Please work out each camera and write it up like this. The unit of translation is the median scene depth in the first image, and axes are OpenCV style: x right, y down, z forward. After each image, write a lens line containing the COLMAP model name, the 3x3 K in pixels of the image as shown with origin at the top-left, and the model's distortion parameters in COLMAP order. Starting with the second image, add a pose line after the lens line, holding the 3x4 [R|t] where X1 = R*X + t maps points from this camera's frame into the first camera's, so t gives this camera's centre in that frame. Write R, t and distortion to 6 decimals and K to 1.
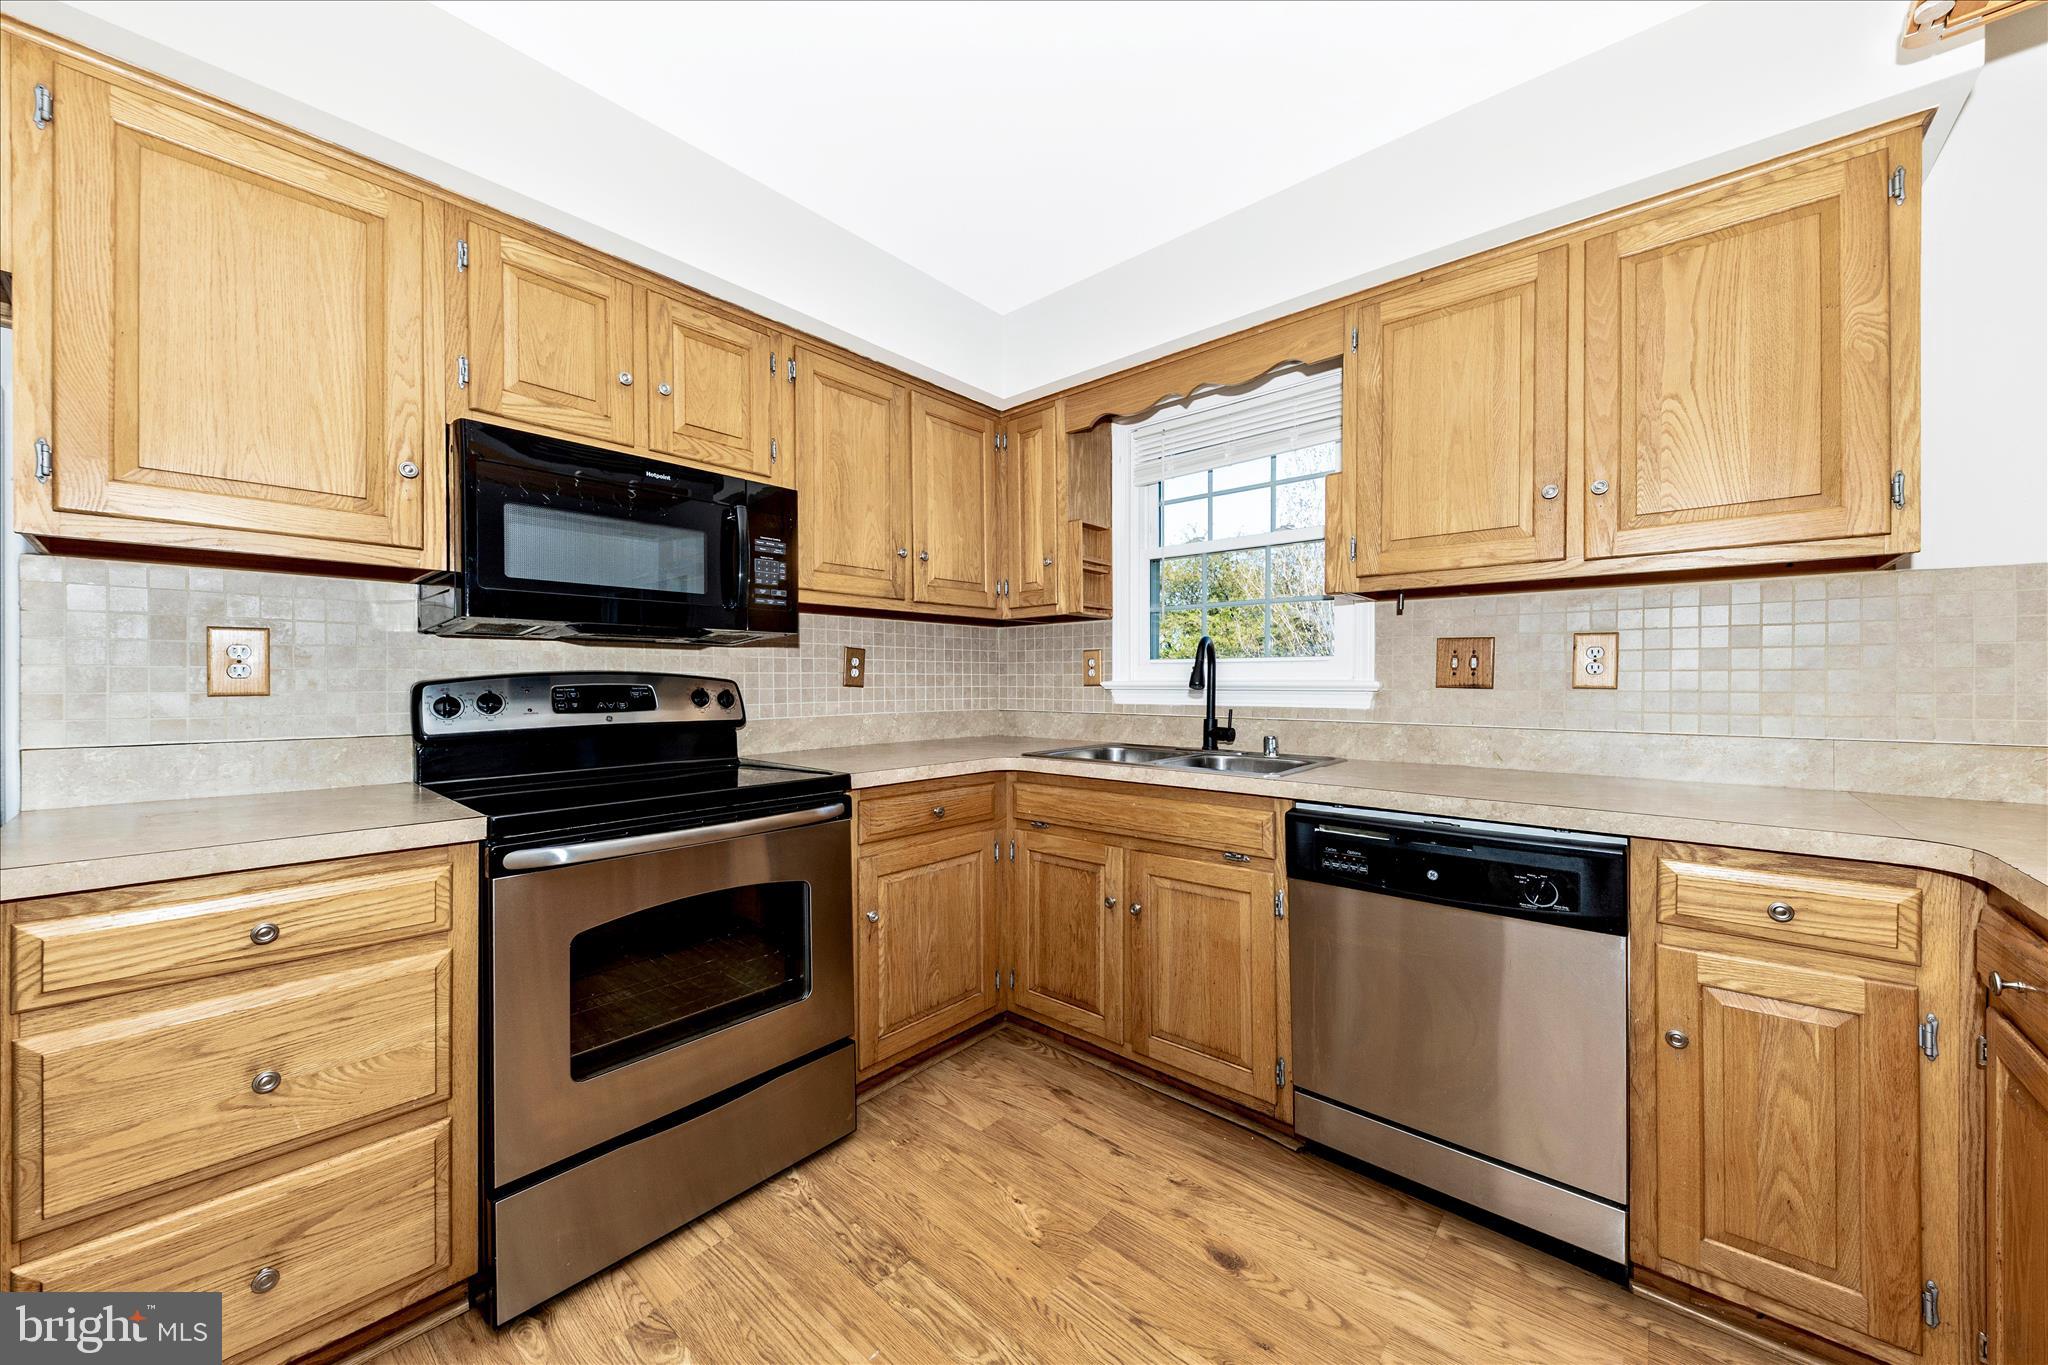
lens RADIAL K [[722.2, 0, 1012.1], [0, 722.2, 682.4], [0, 0, 1]] dist [0.014041, -0.005219]
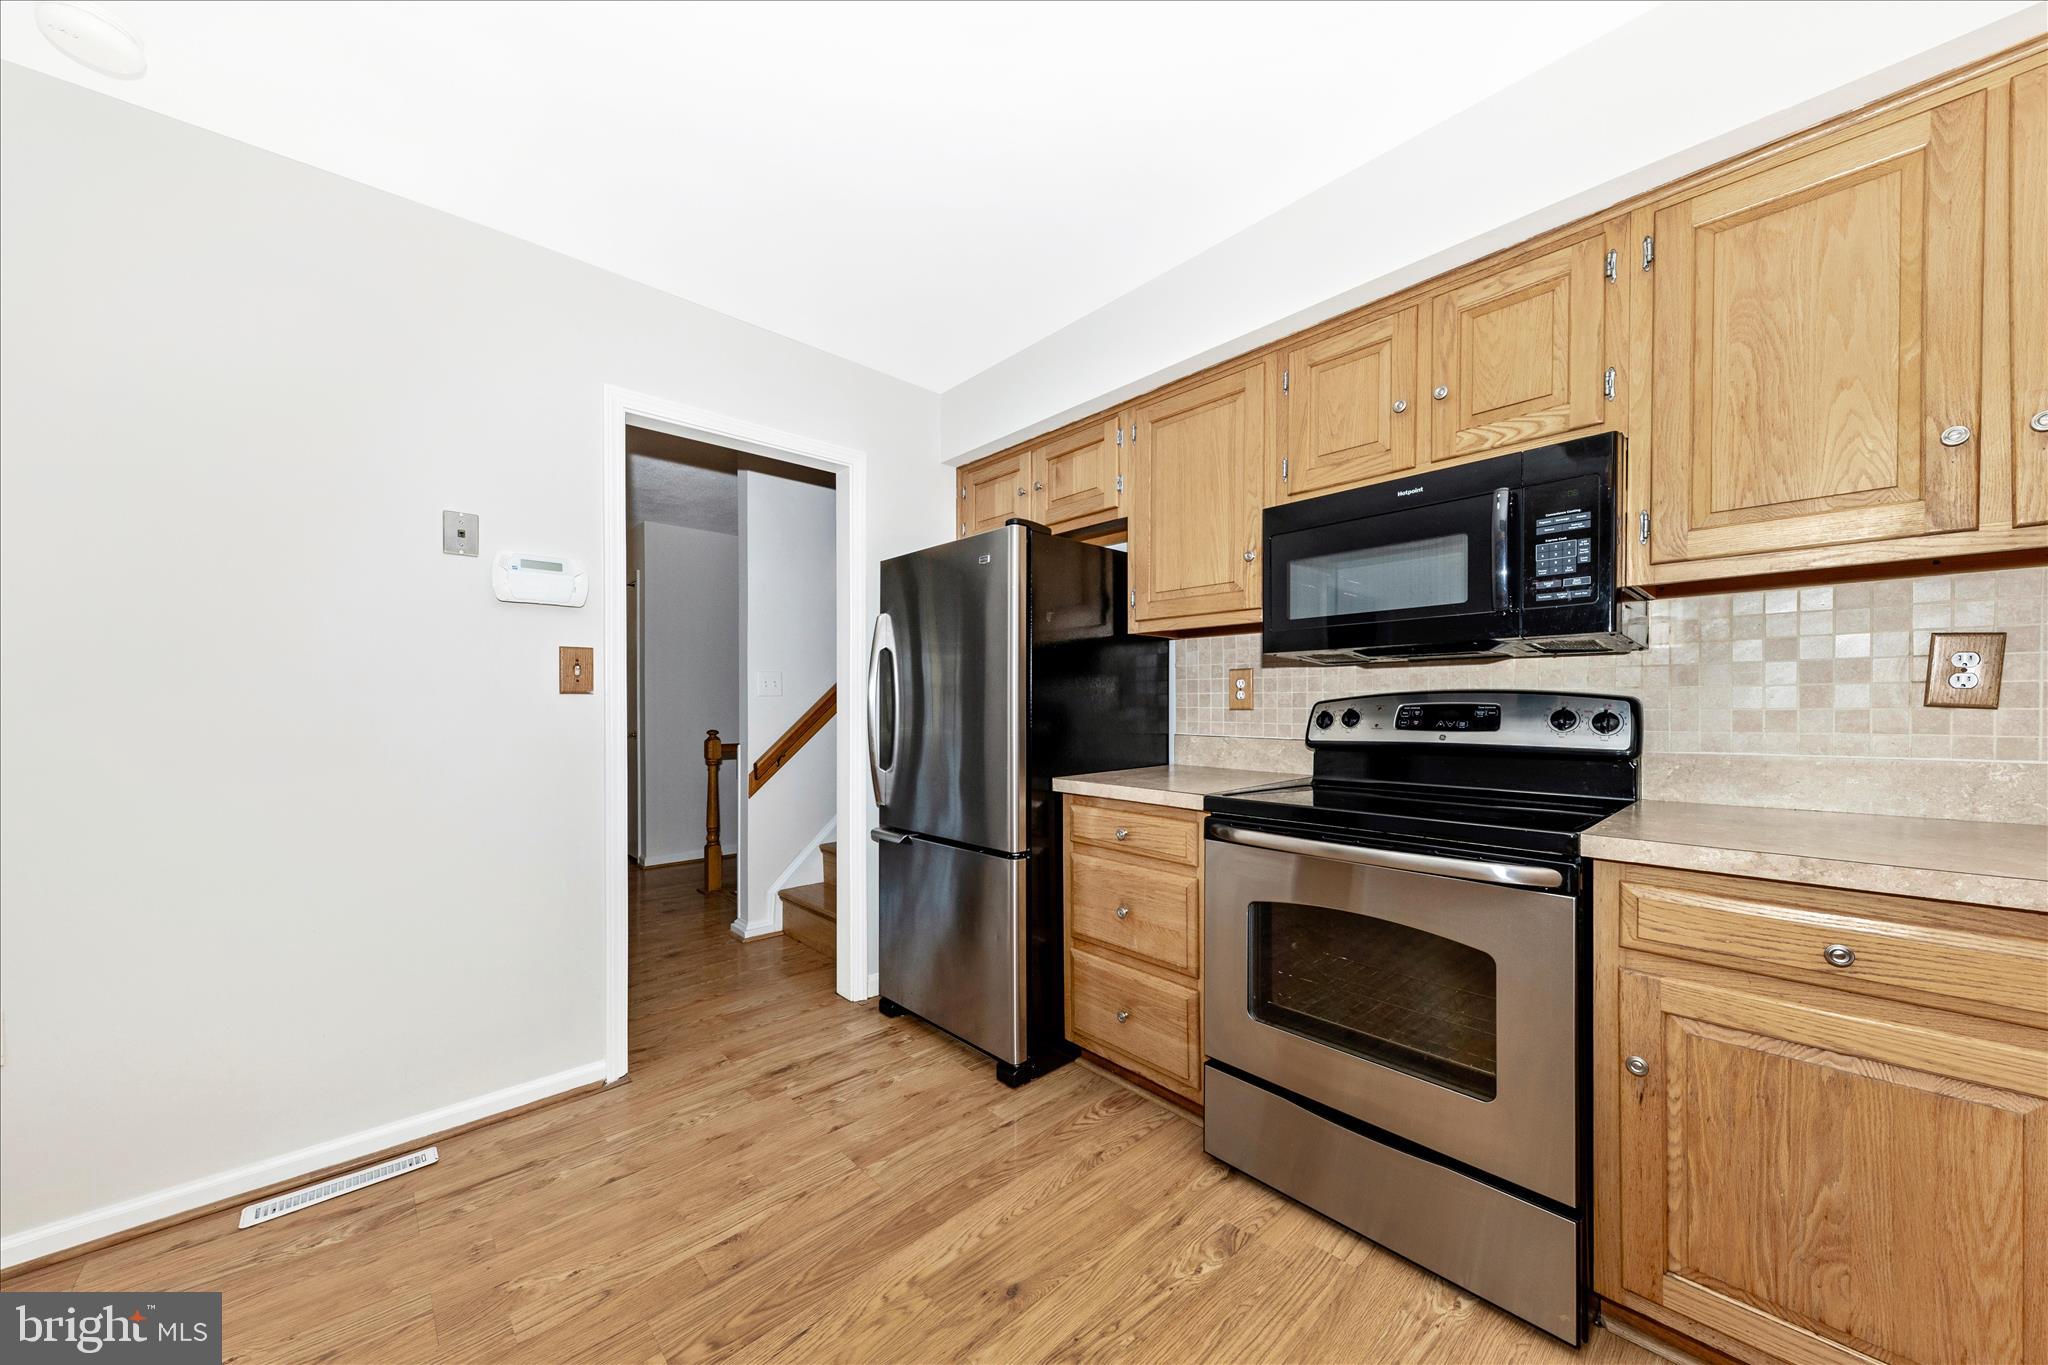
lens RADIAL K [[722.2, 0, 1028.4], [0, 722.2, 705.3], [0, 0, 1]] dist [0.014041, -0.005219]
pose [[-0.084081, 0.006001, -0.996441, 0.513226], [0.003740, 0.999977, 0.005706, -0.002267], [0.996452, -0.003247, -0.084102, 0.536964]]
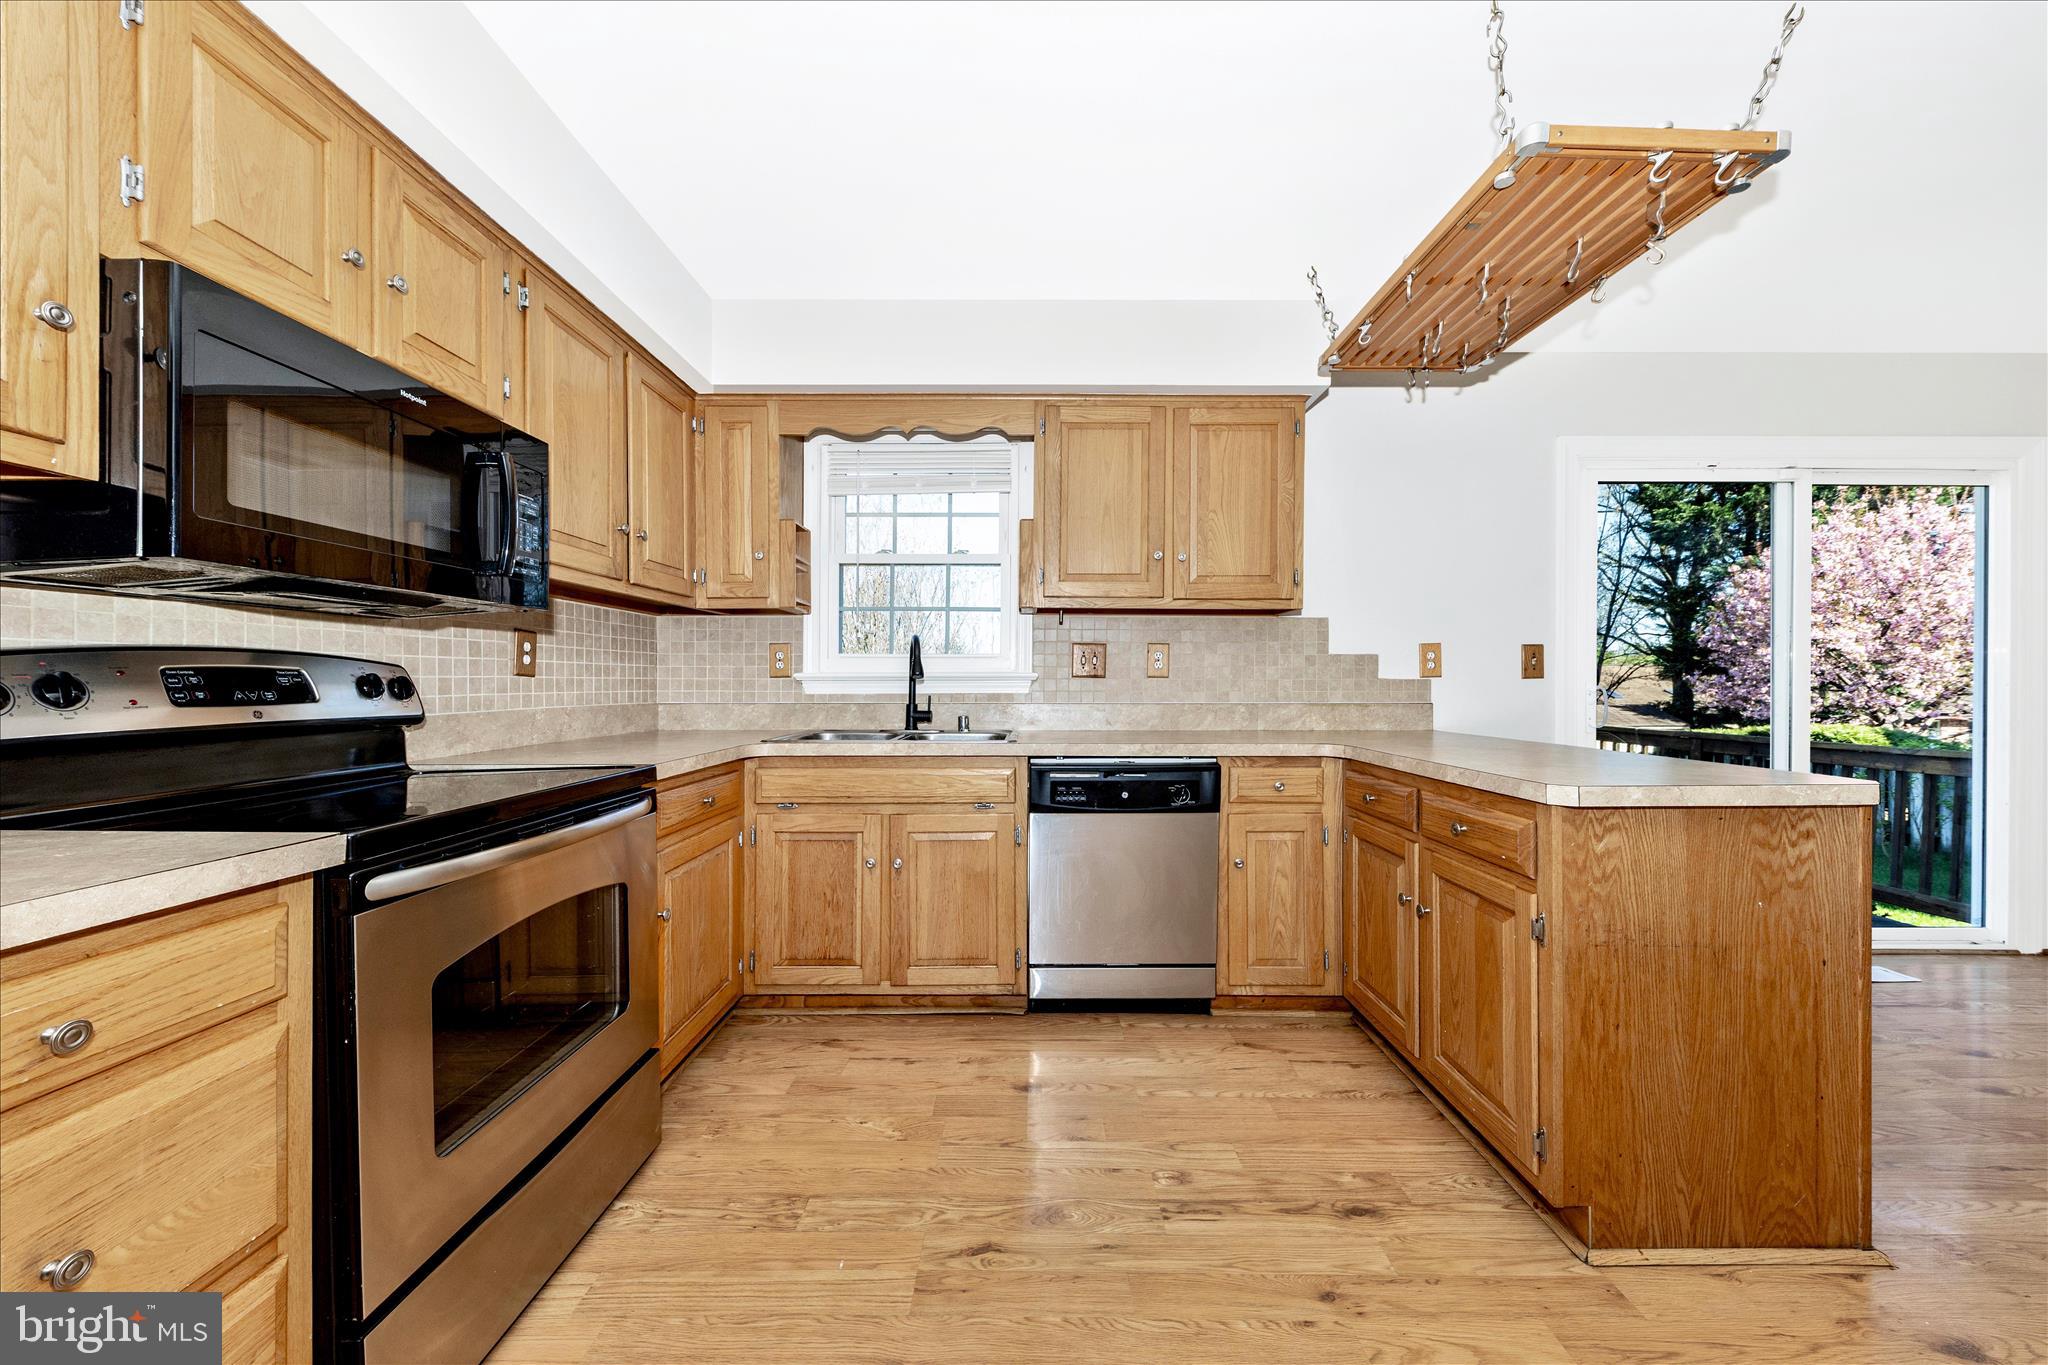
lens RADIAL K [[722.2, 0, 1013.8], [0, 722.2, 684.6], [0, 0, 1]] dist [0.014041, -0.005219]
pose [[0.756363, -0.001282, 0.654151, -0.486680], [0.000456, 0.999999, 0.001432, 0.021218], [-0.654152, -0.000785, 0.756363, -0.013467]]
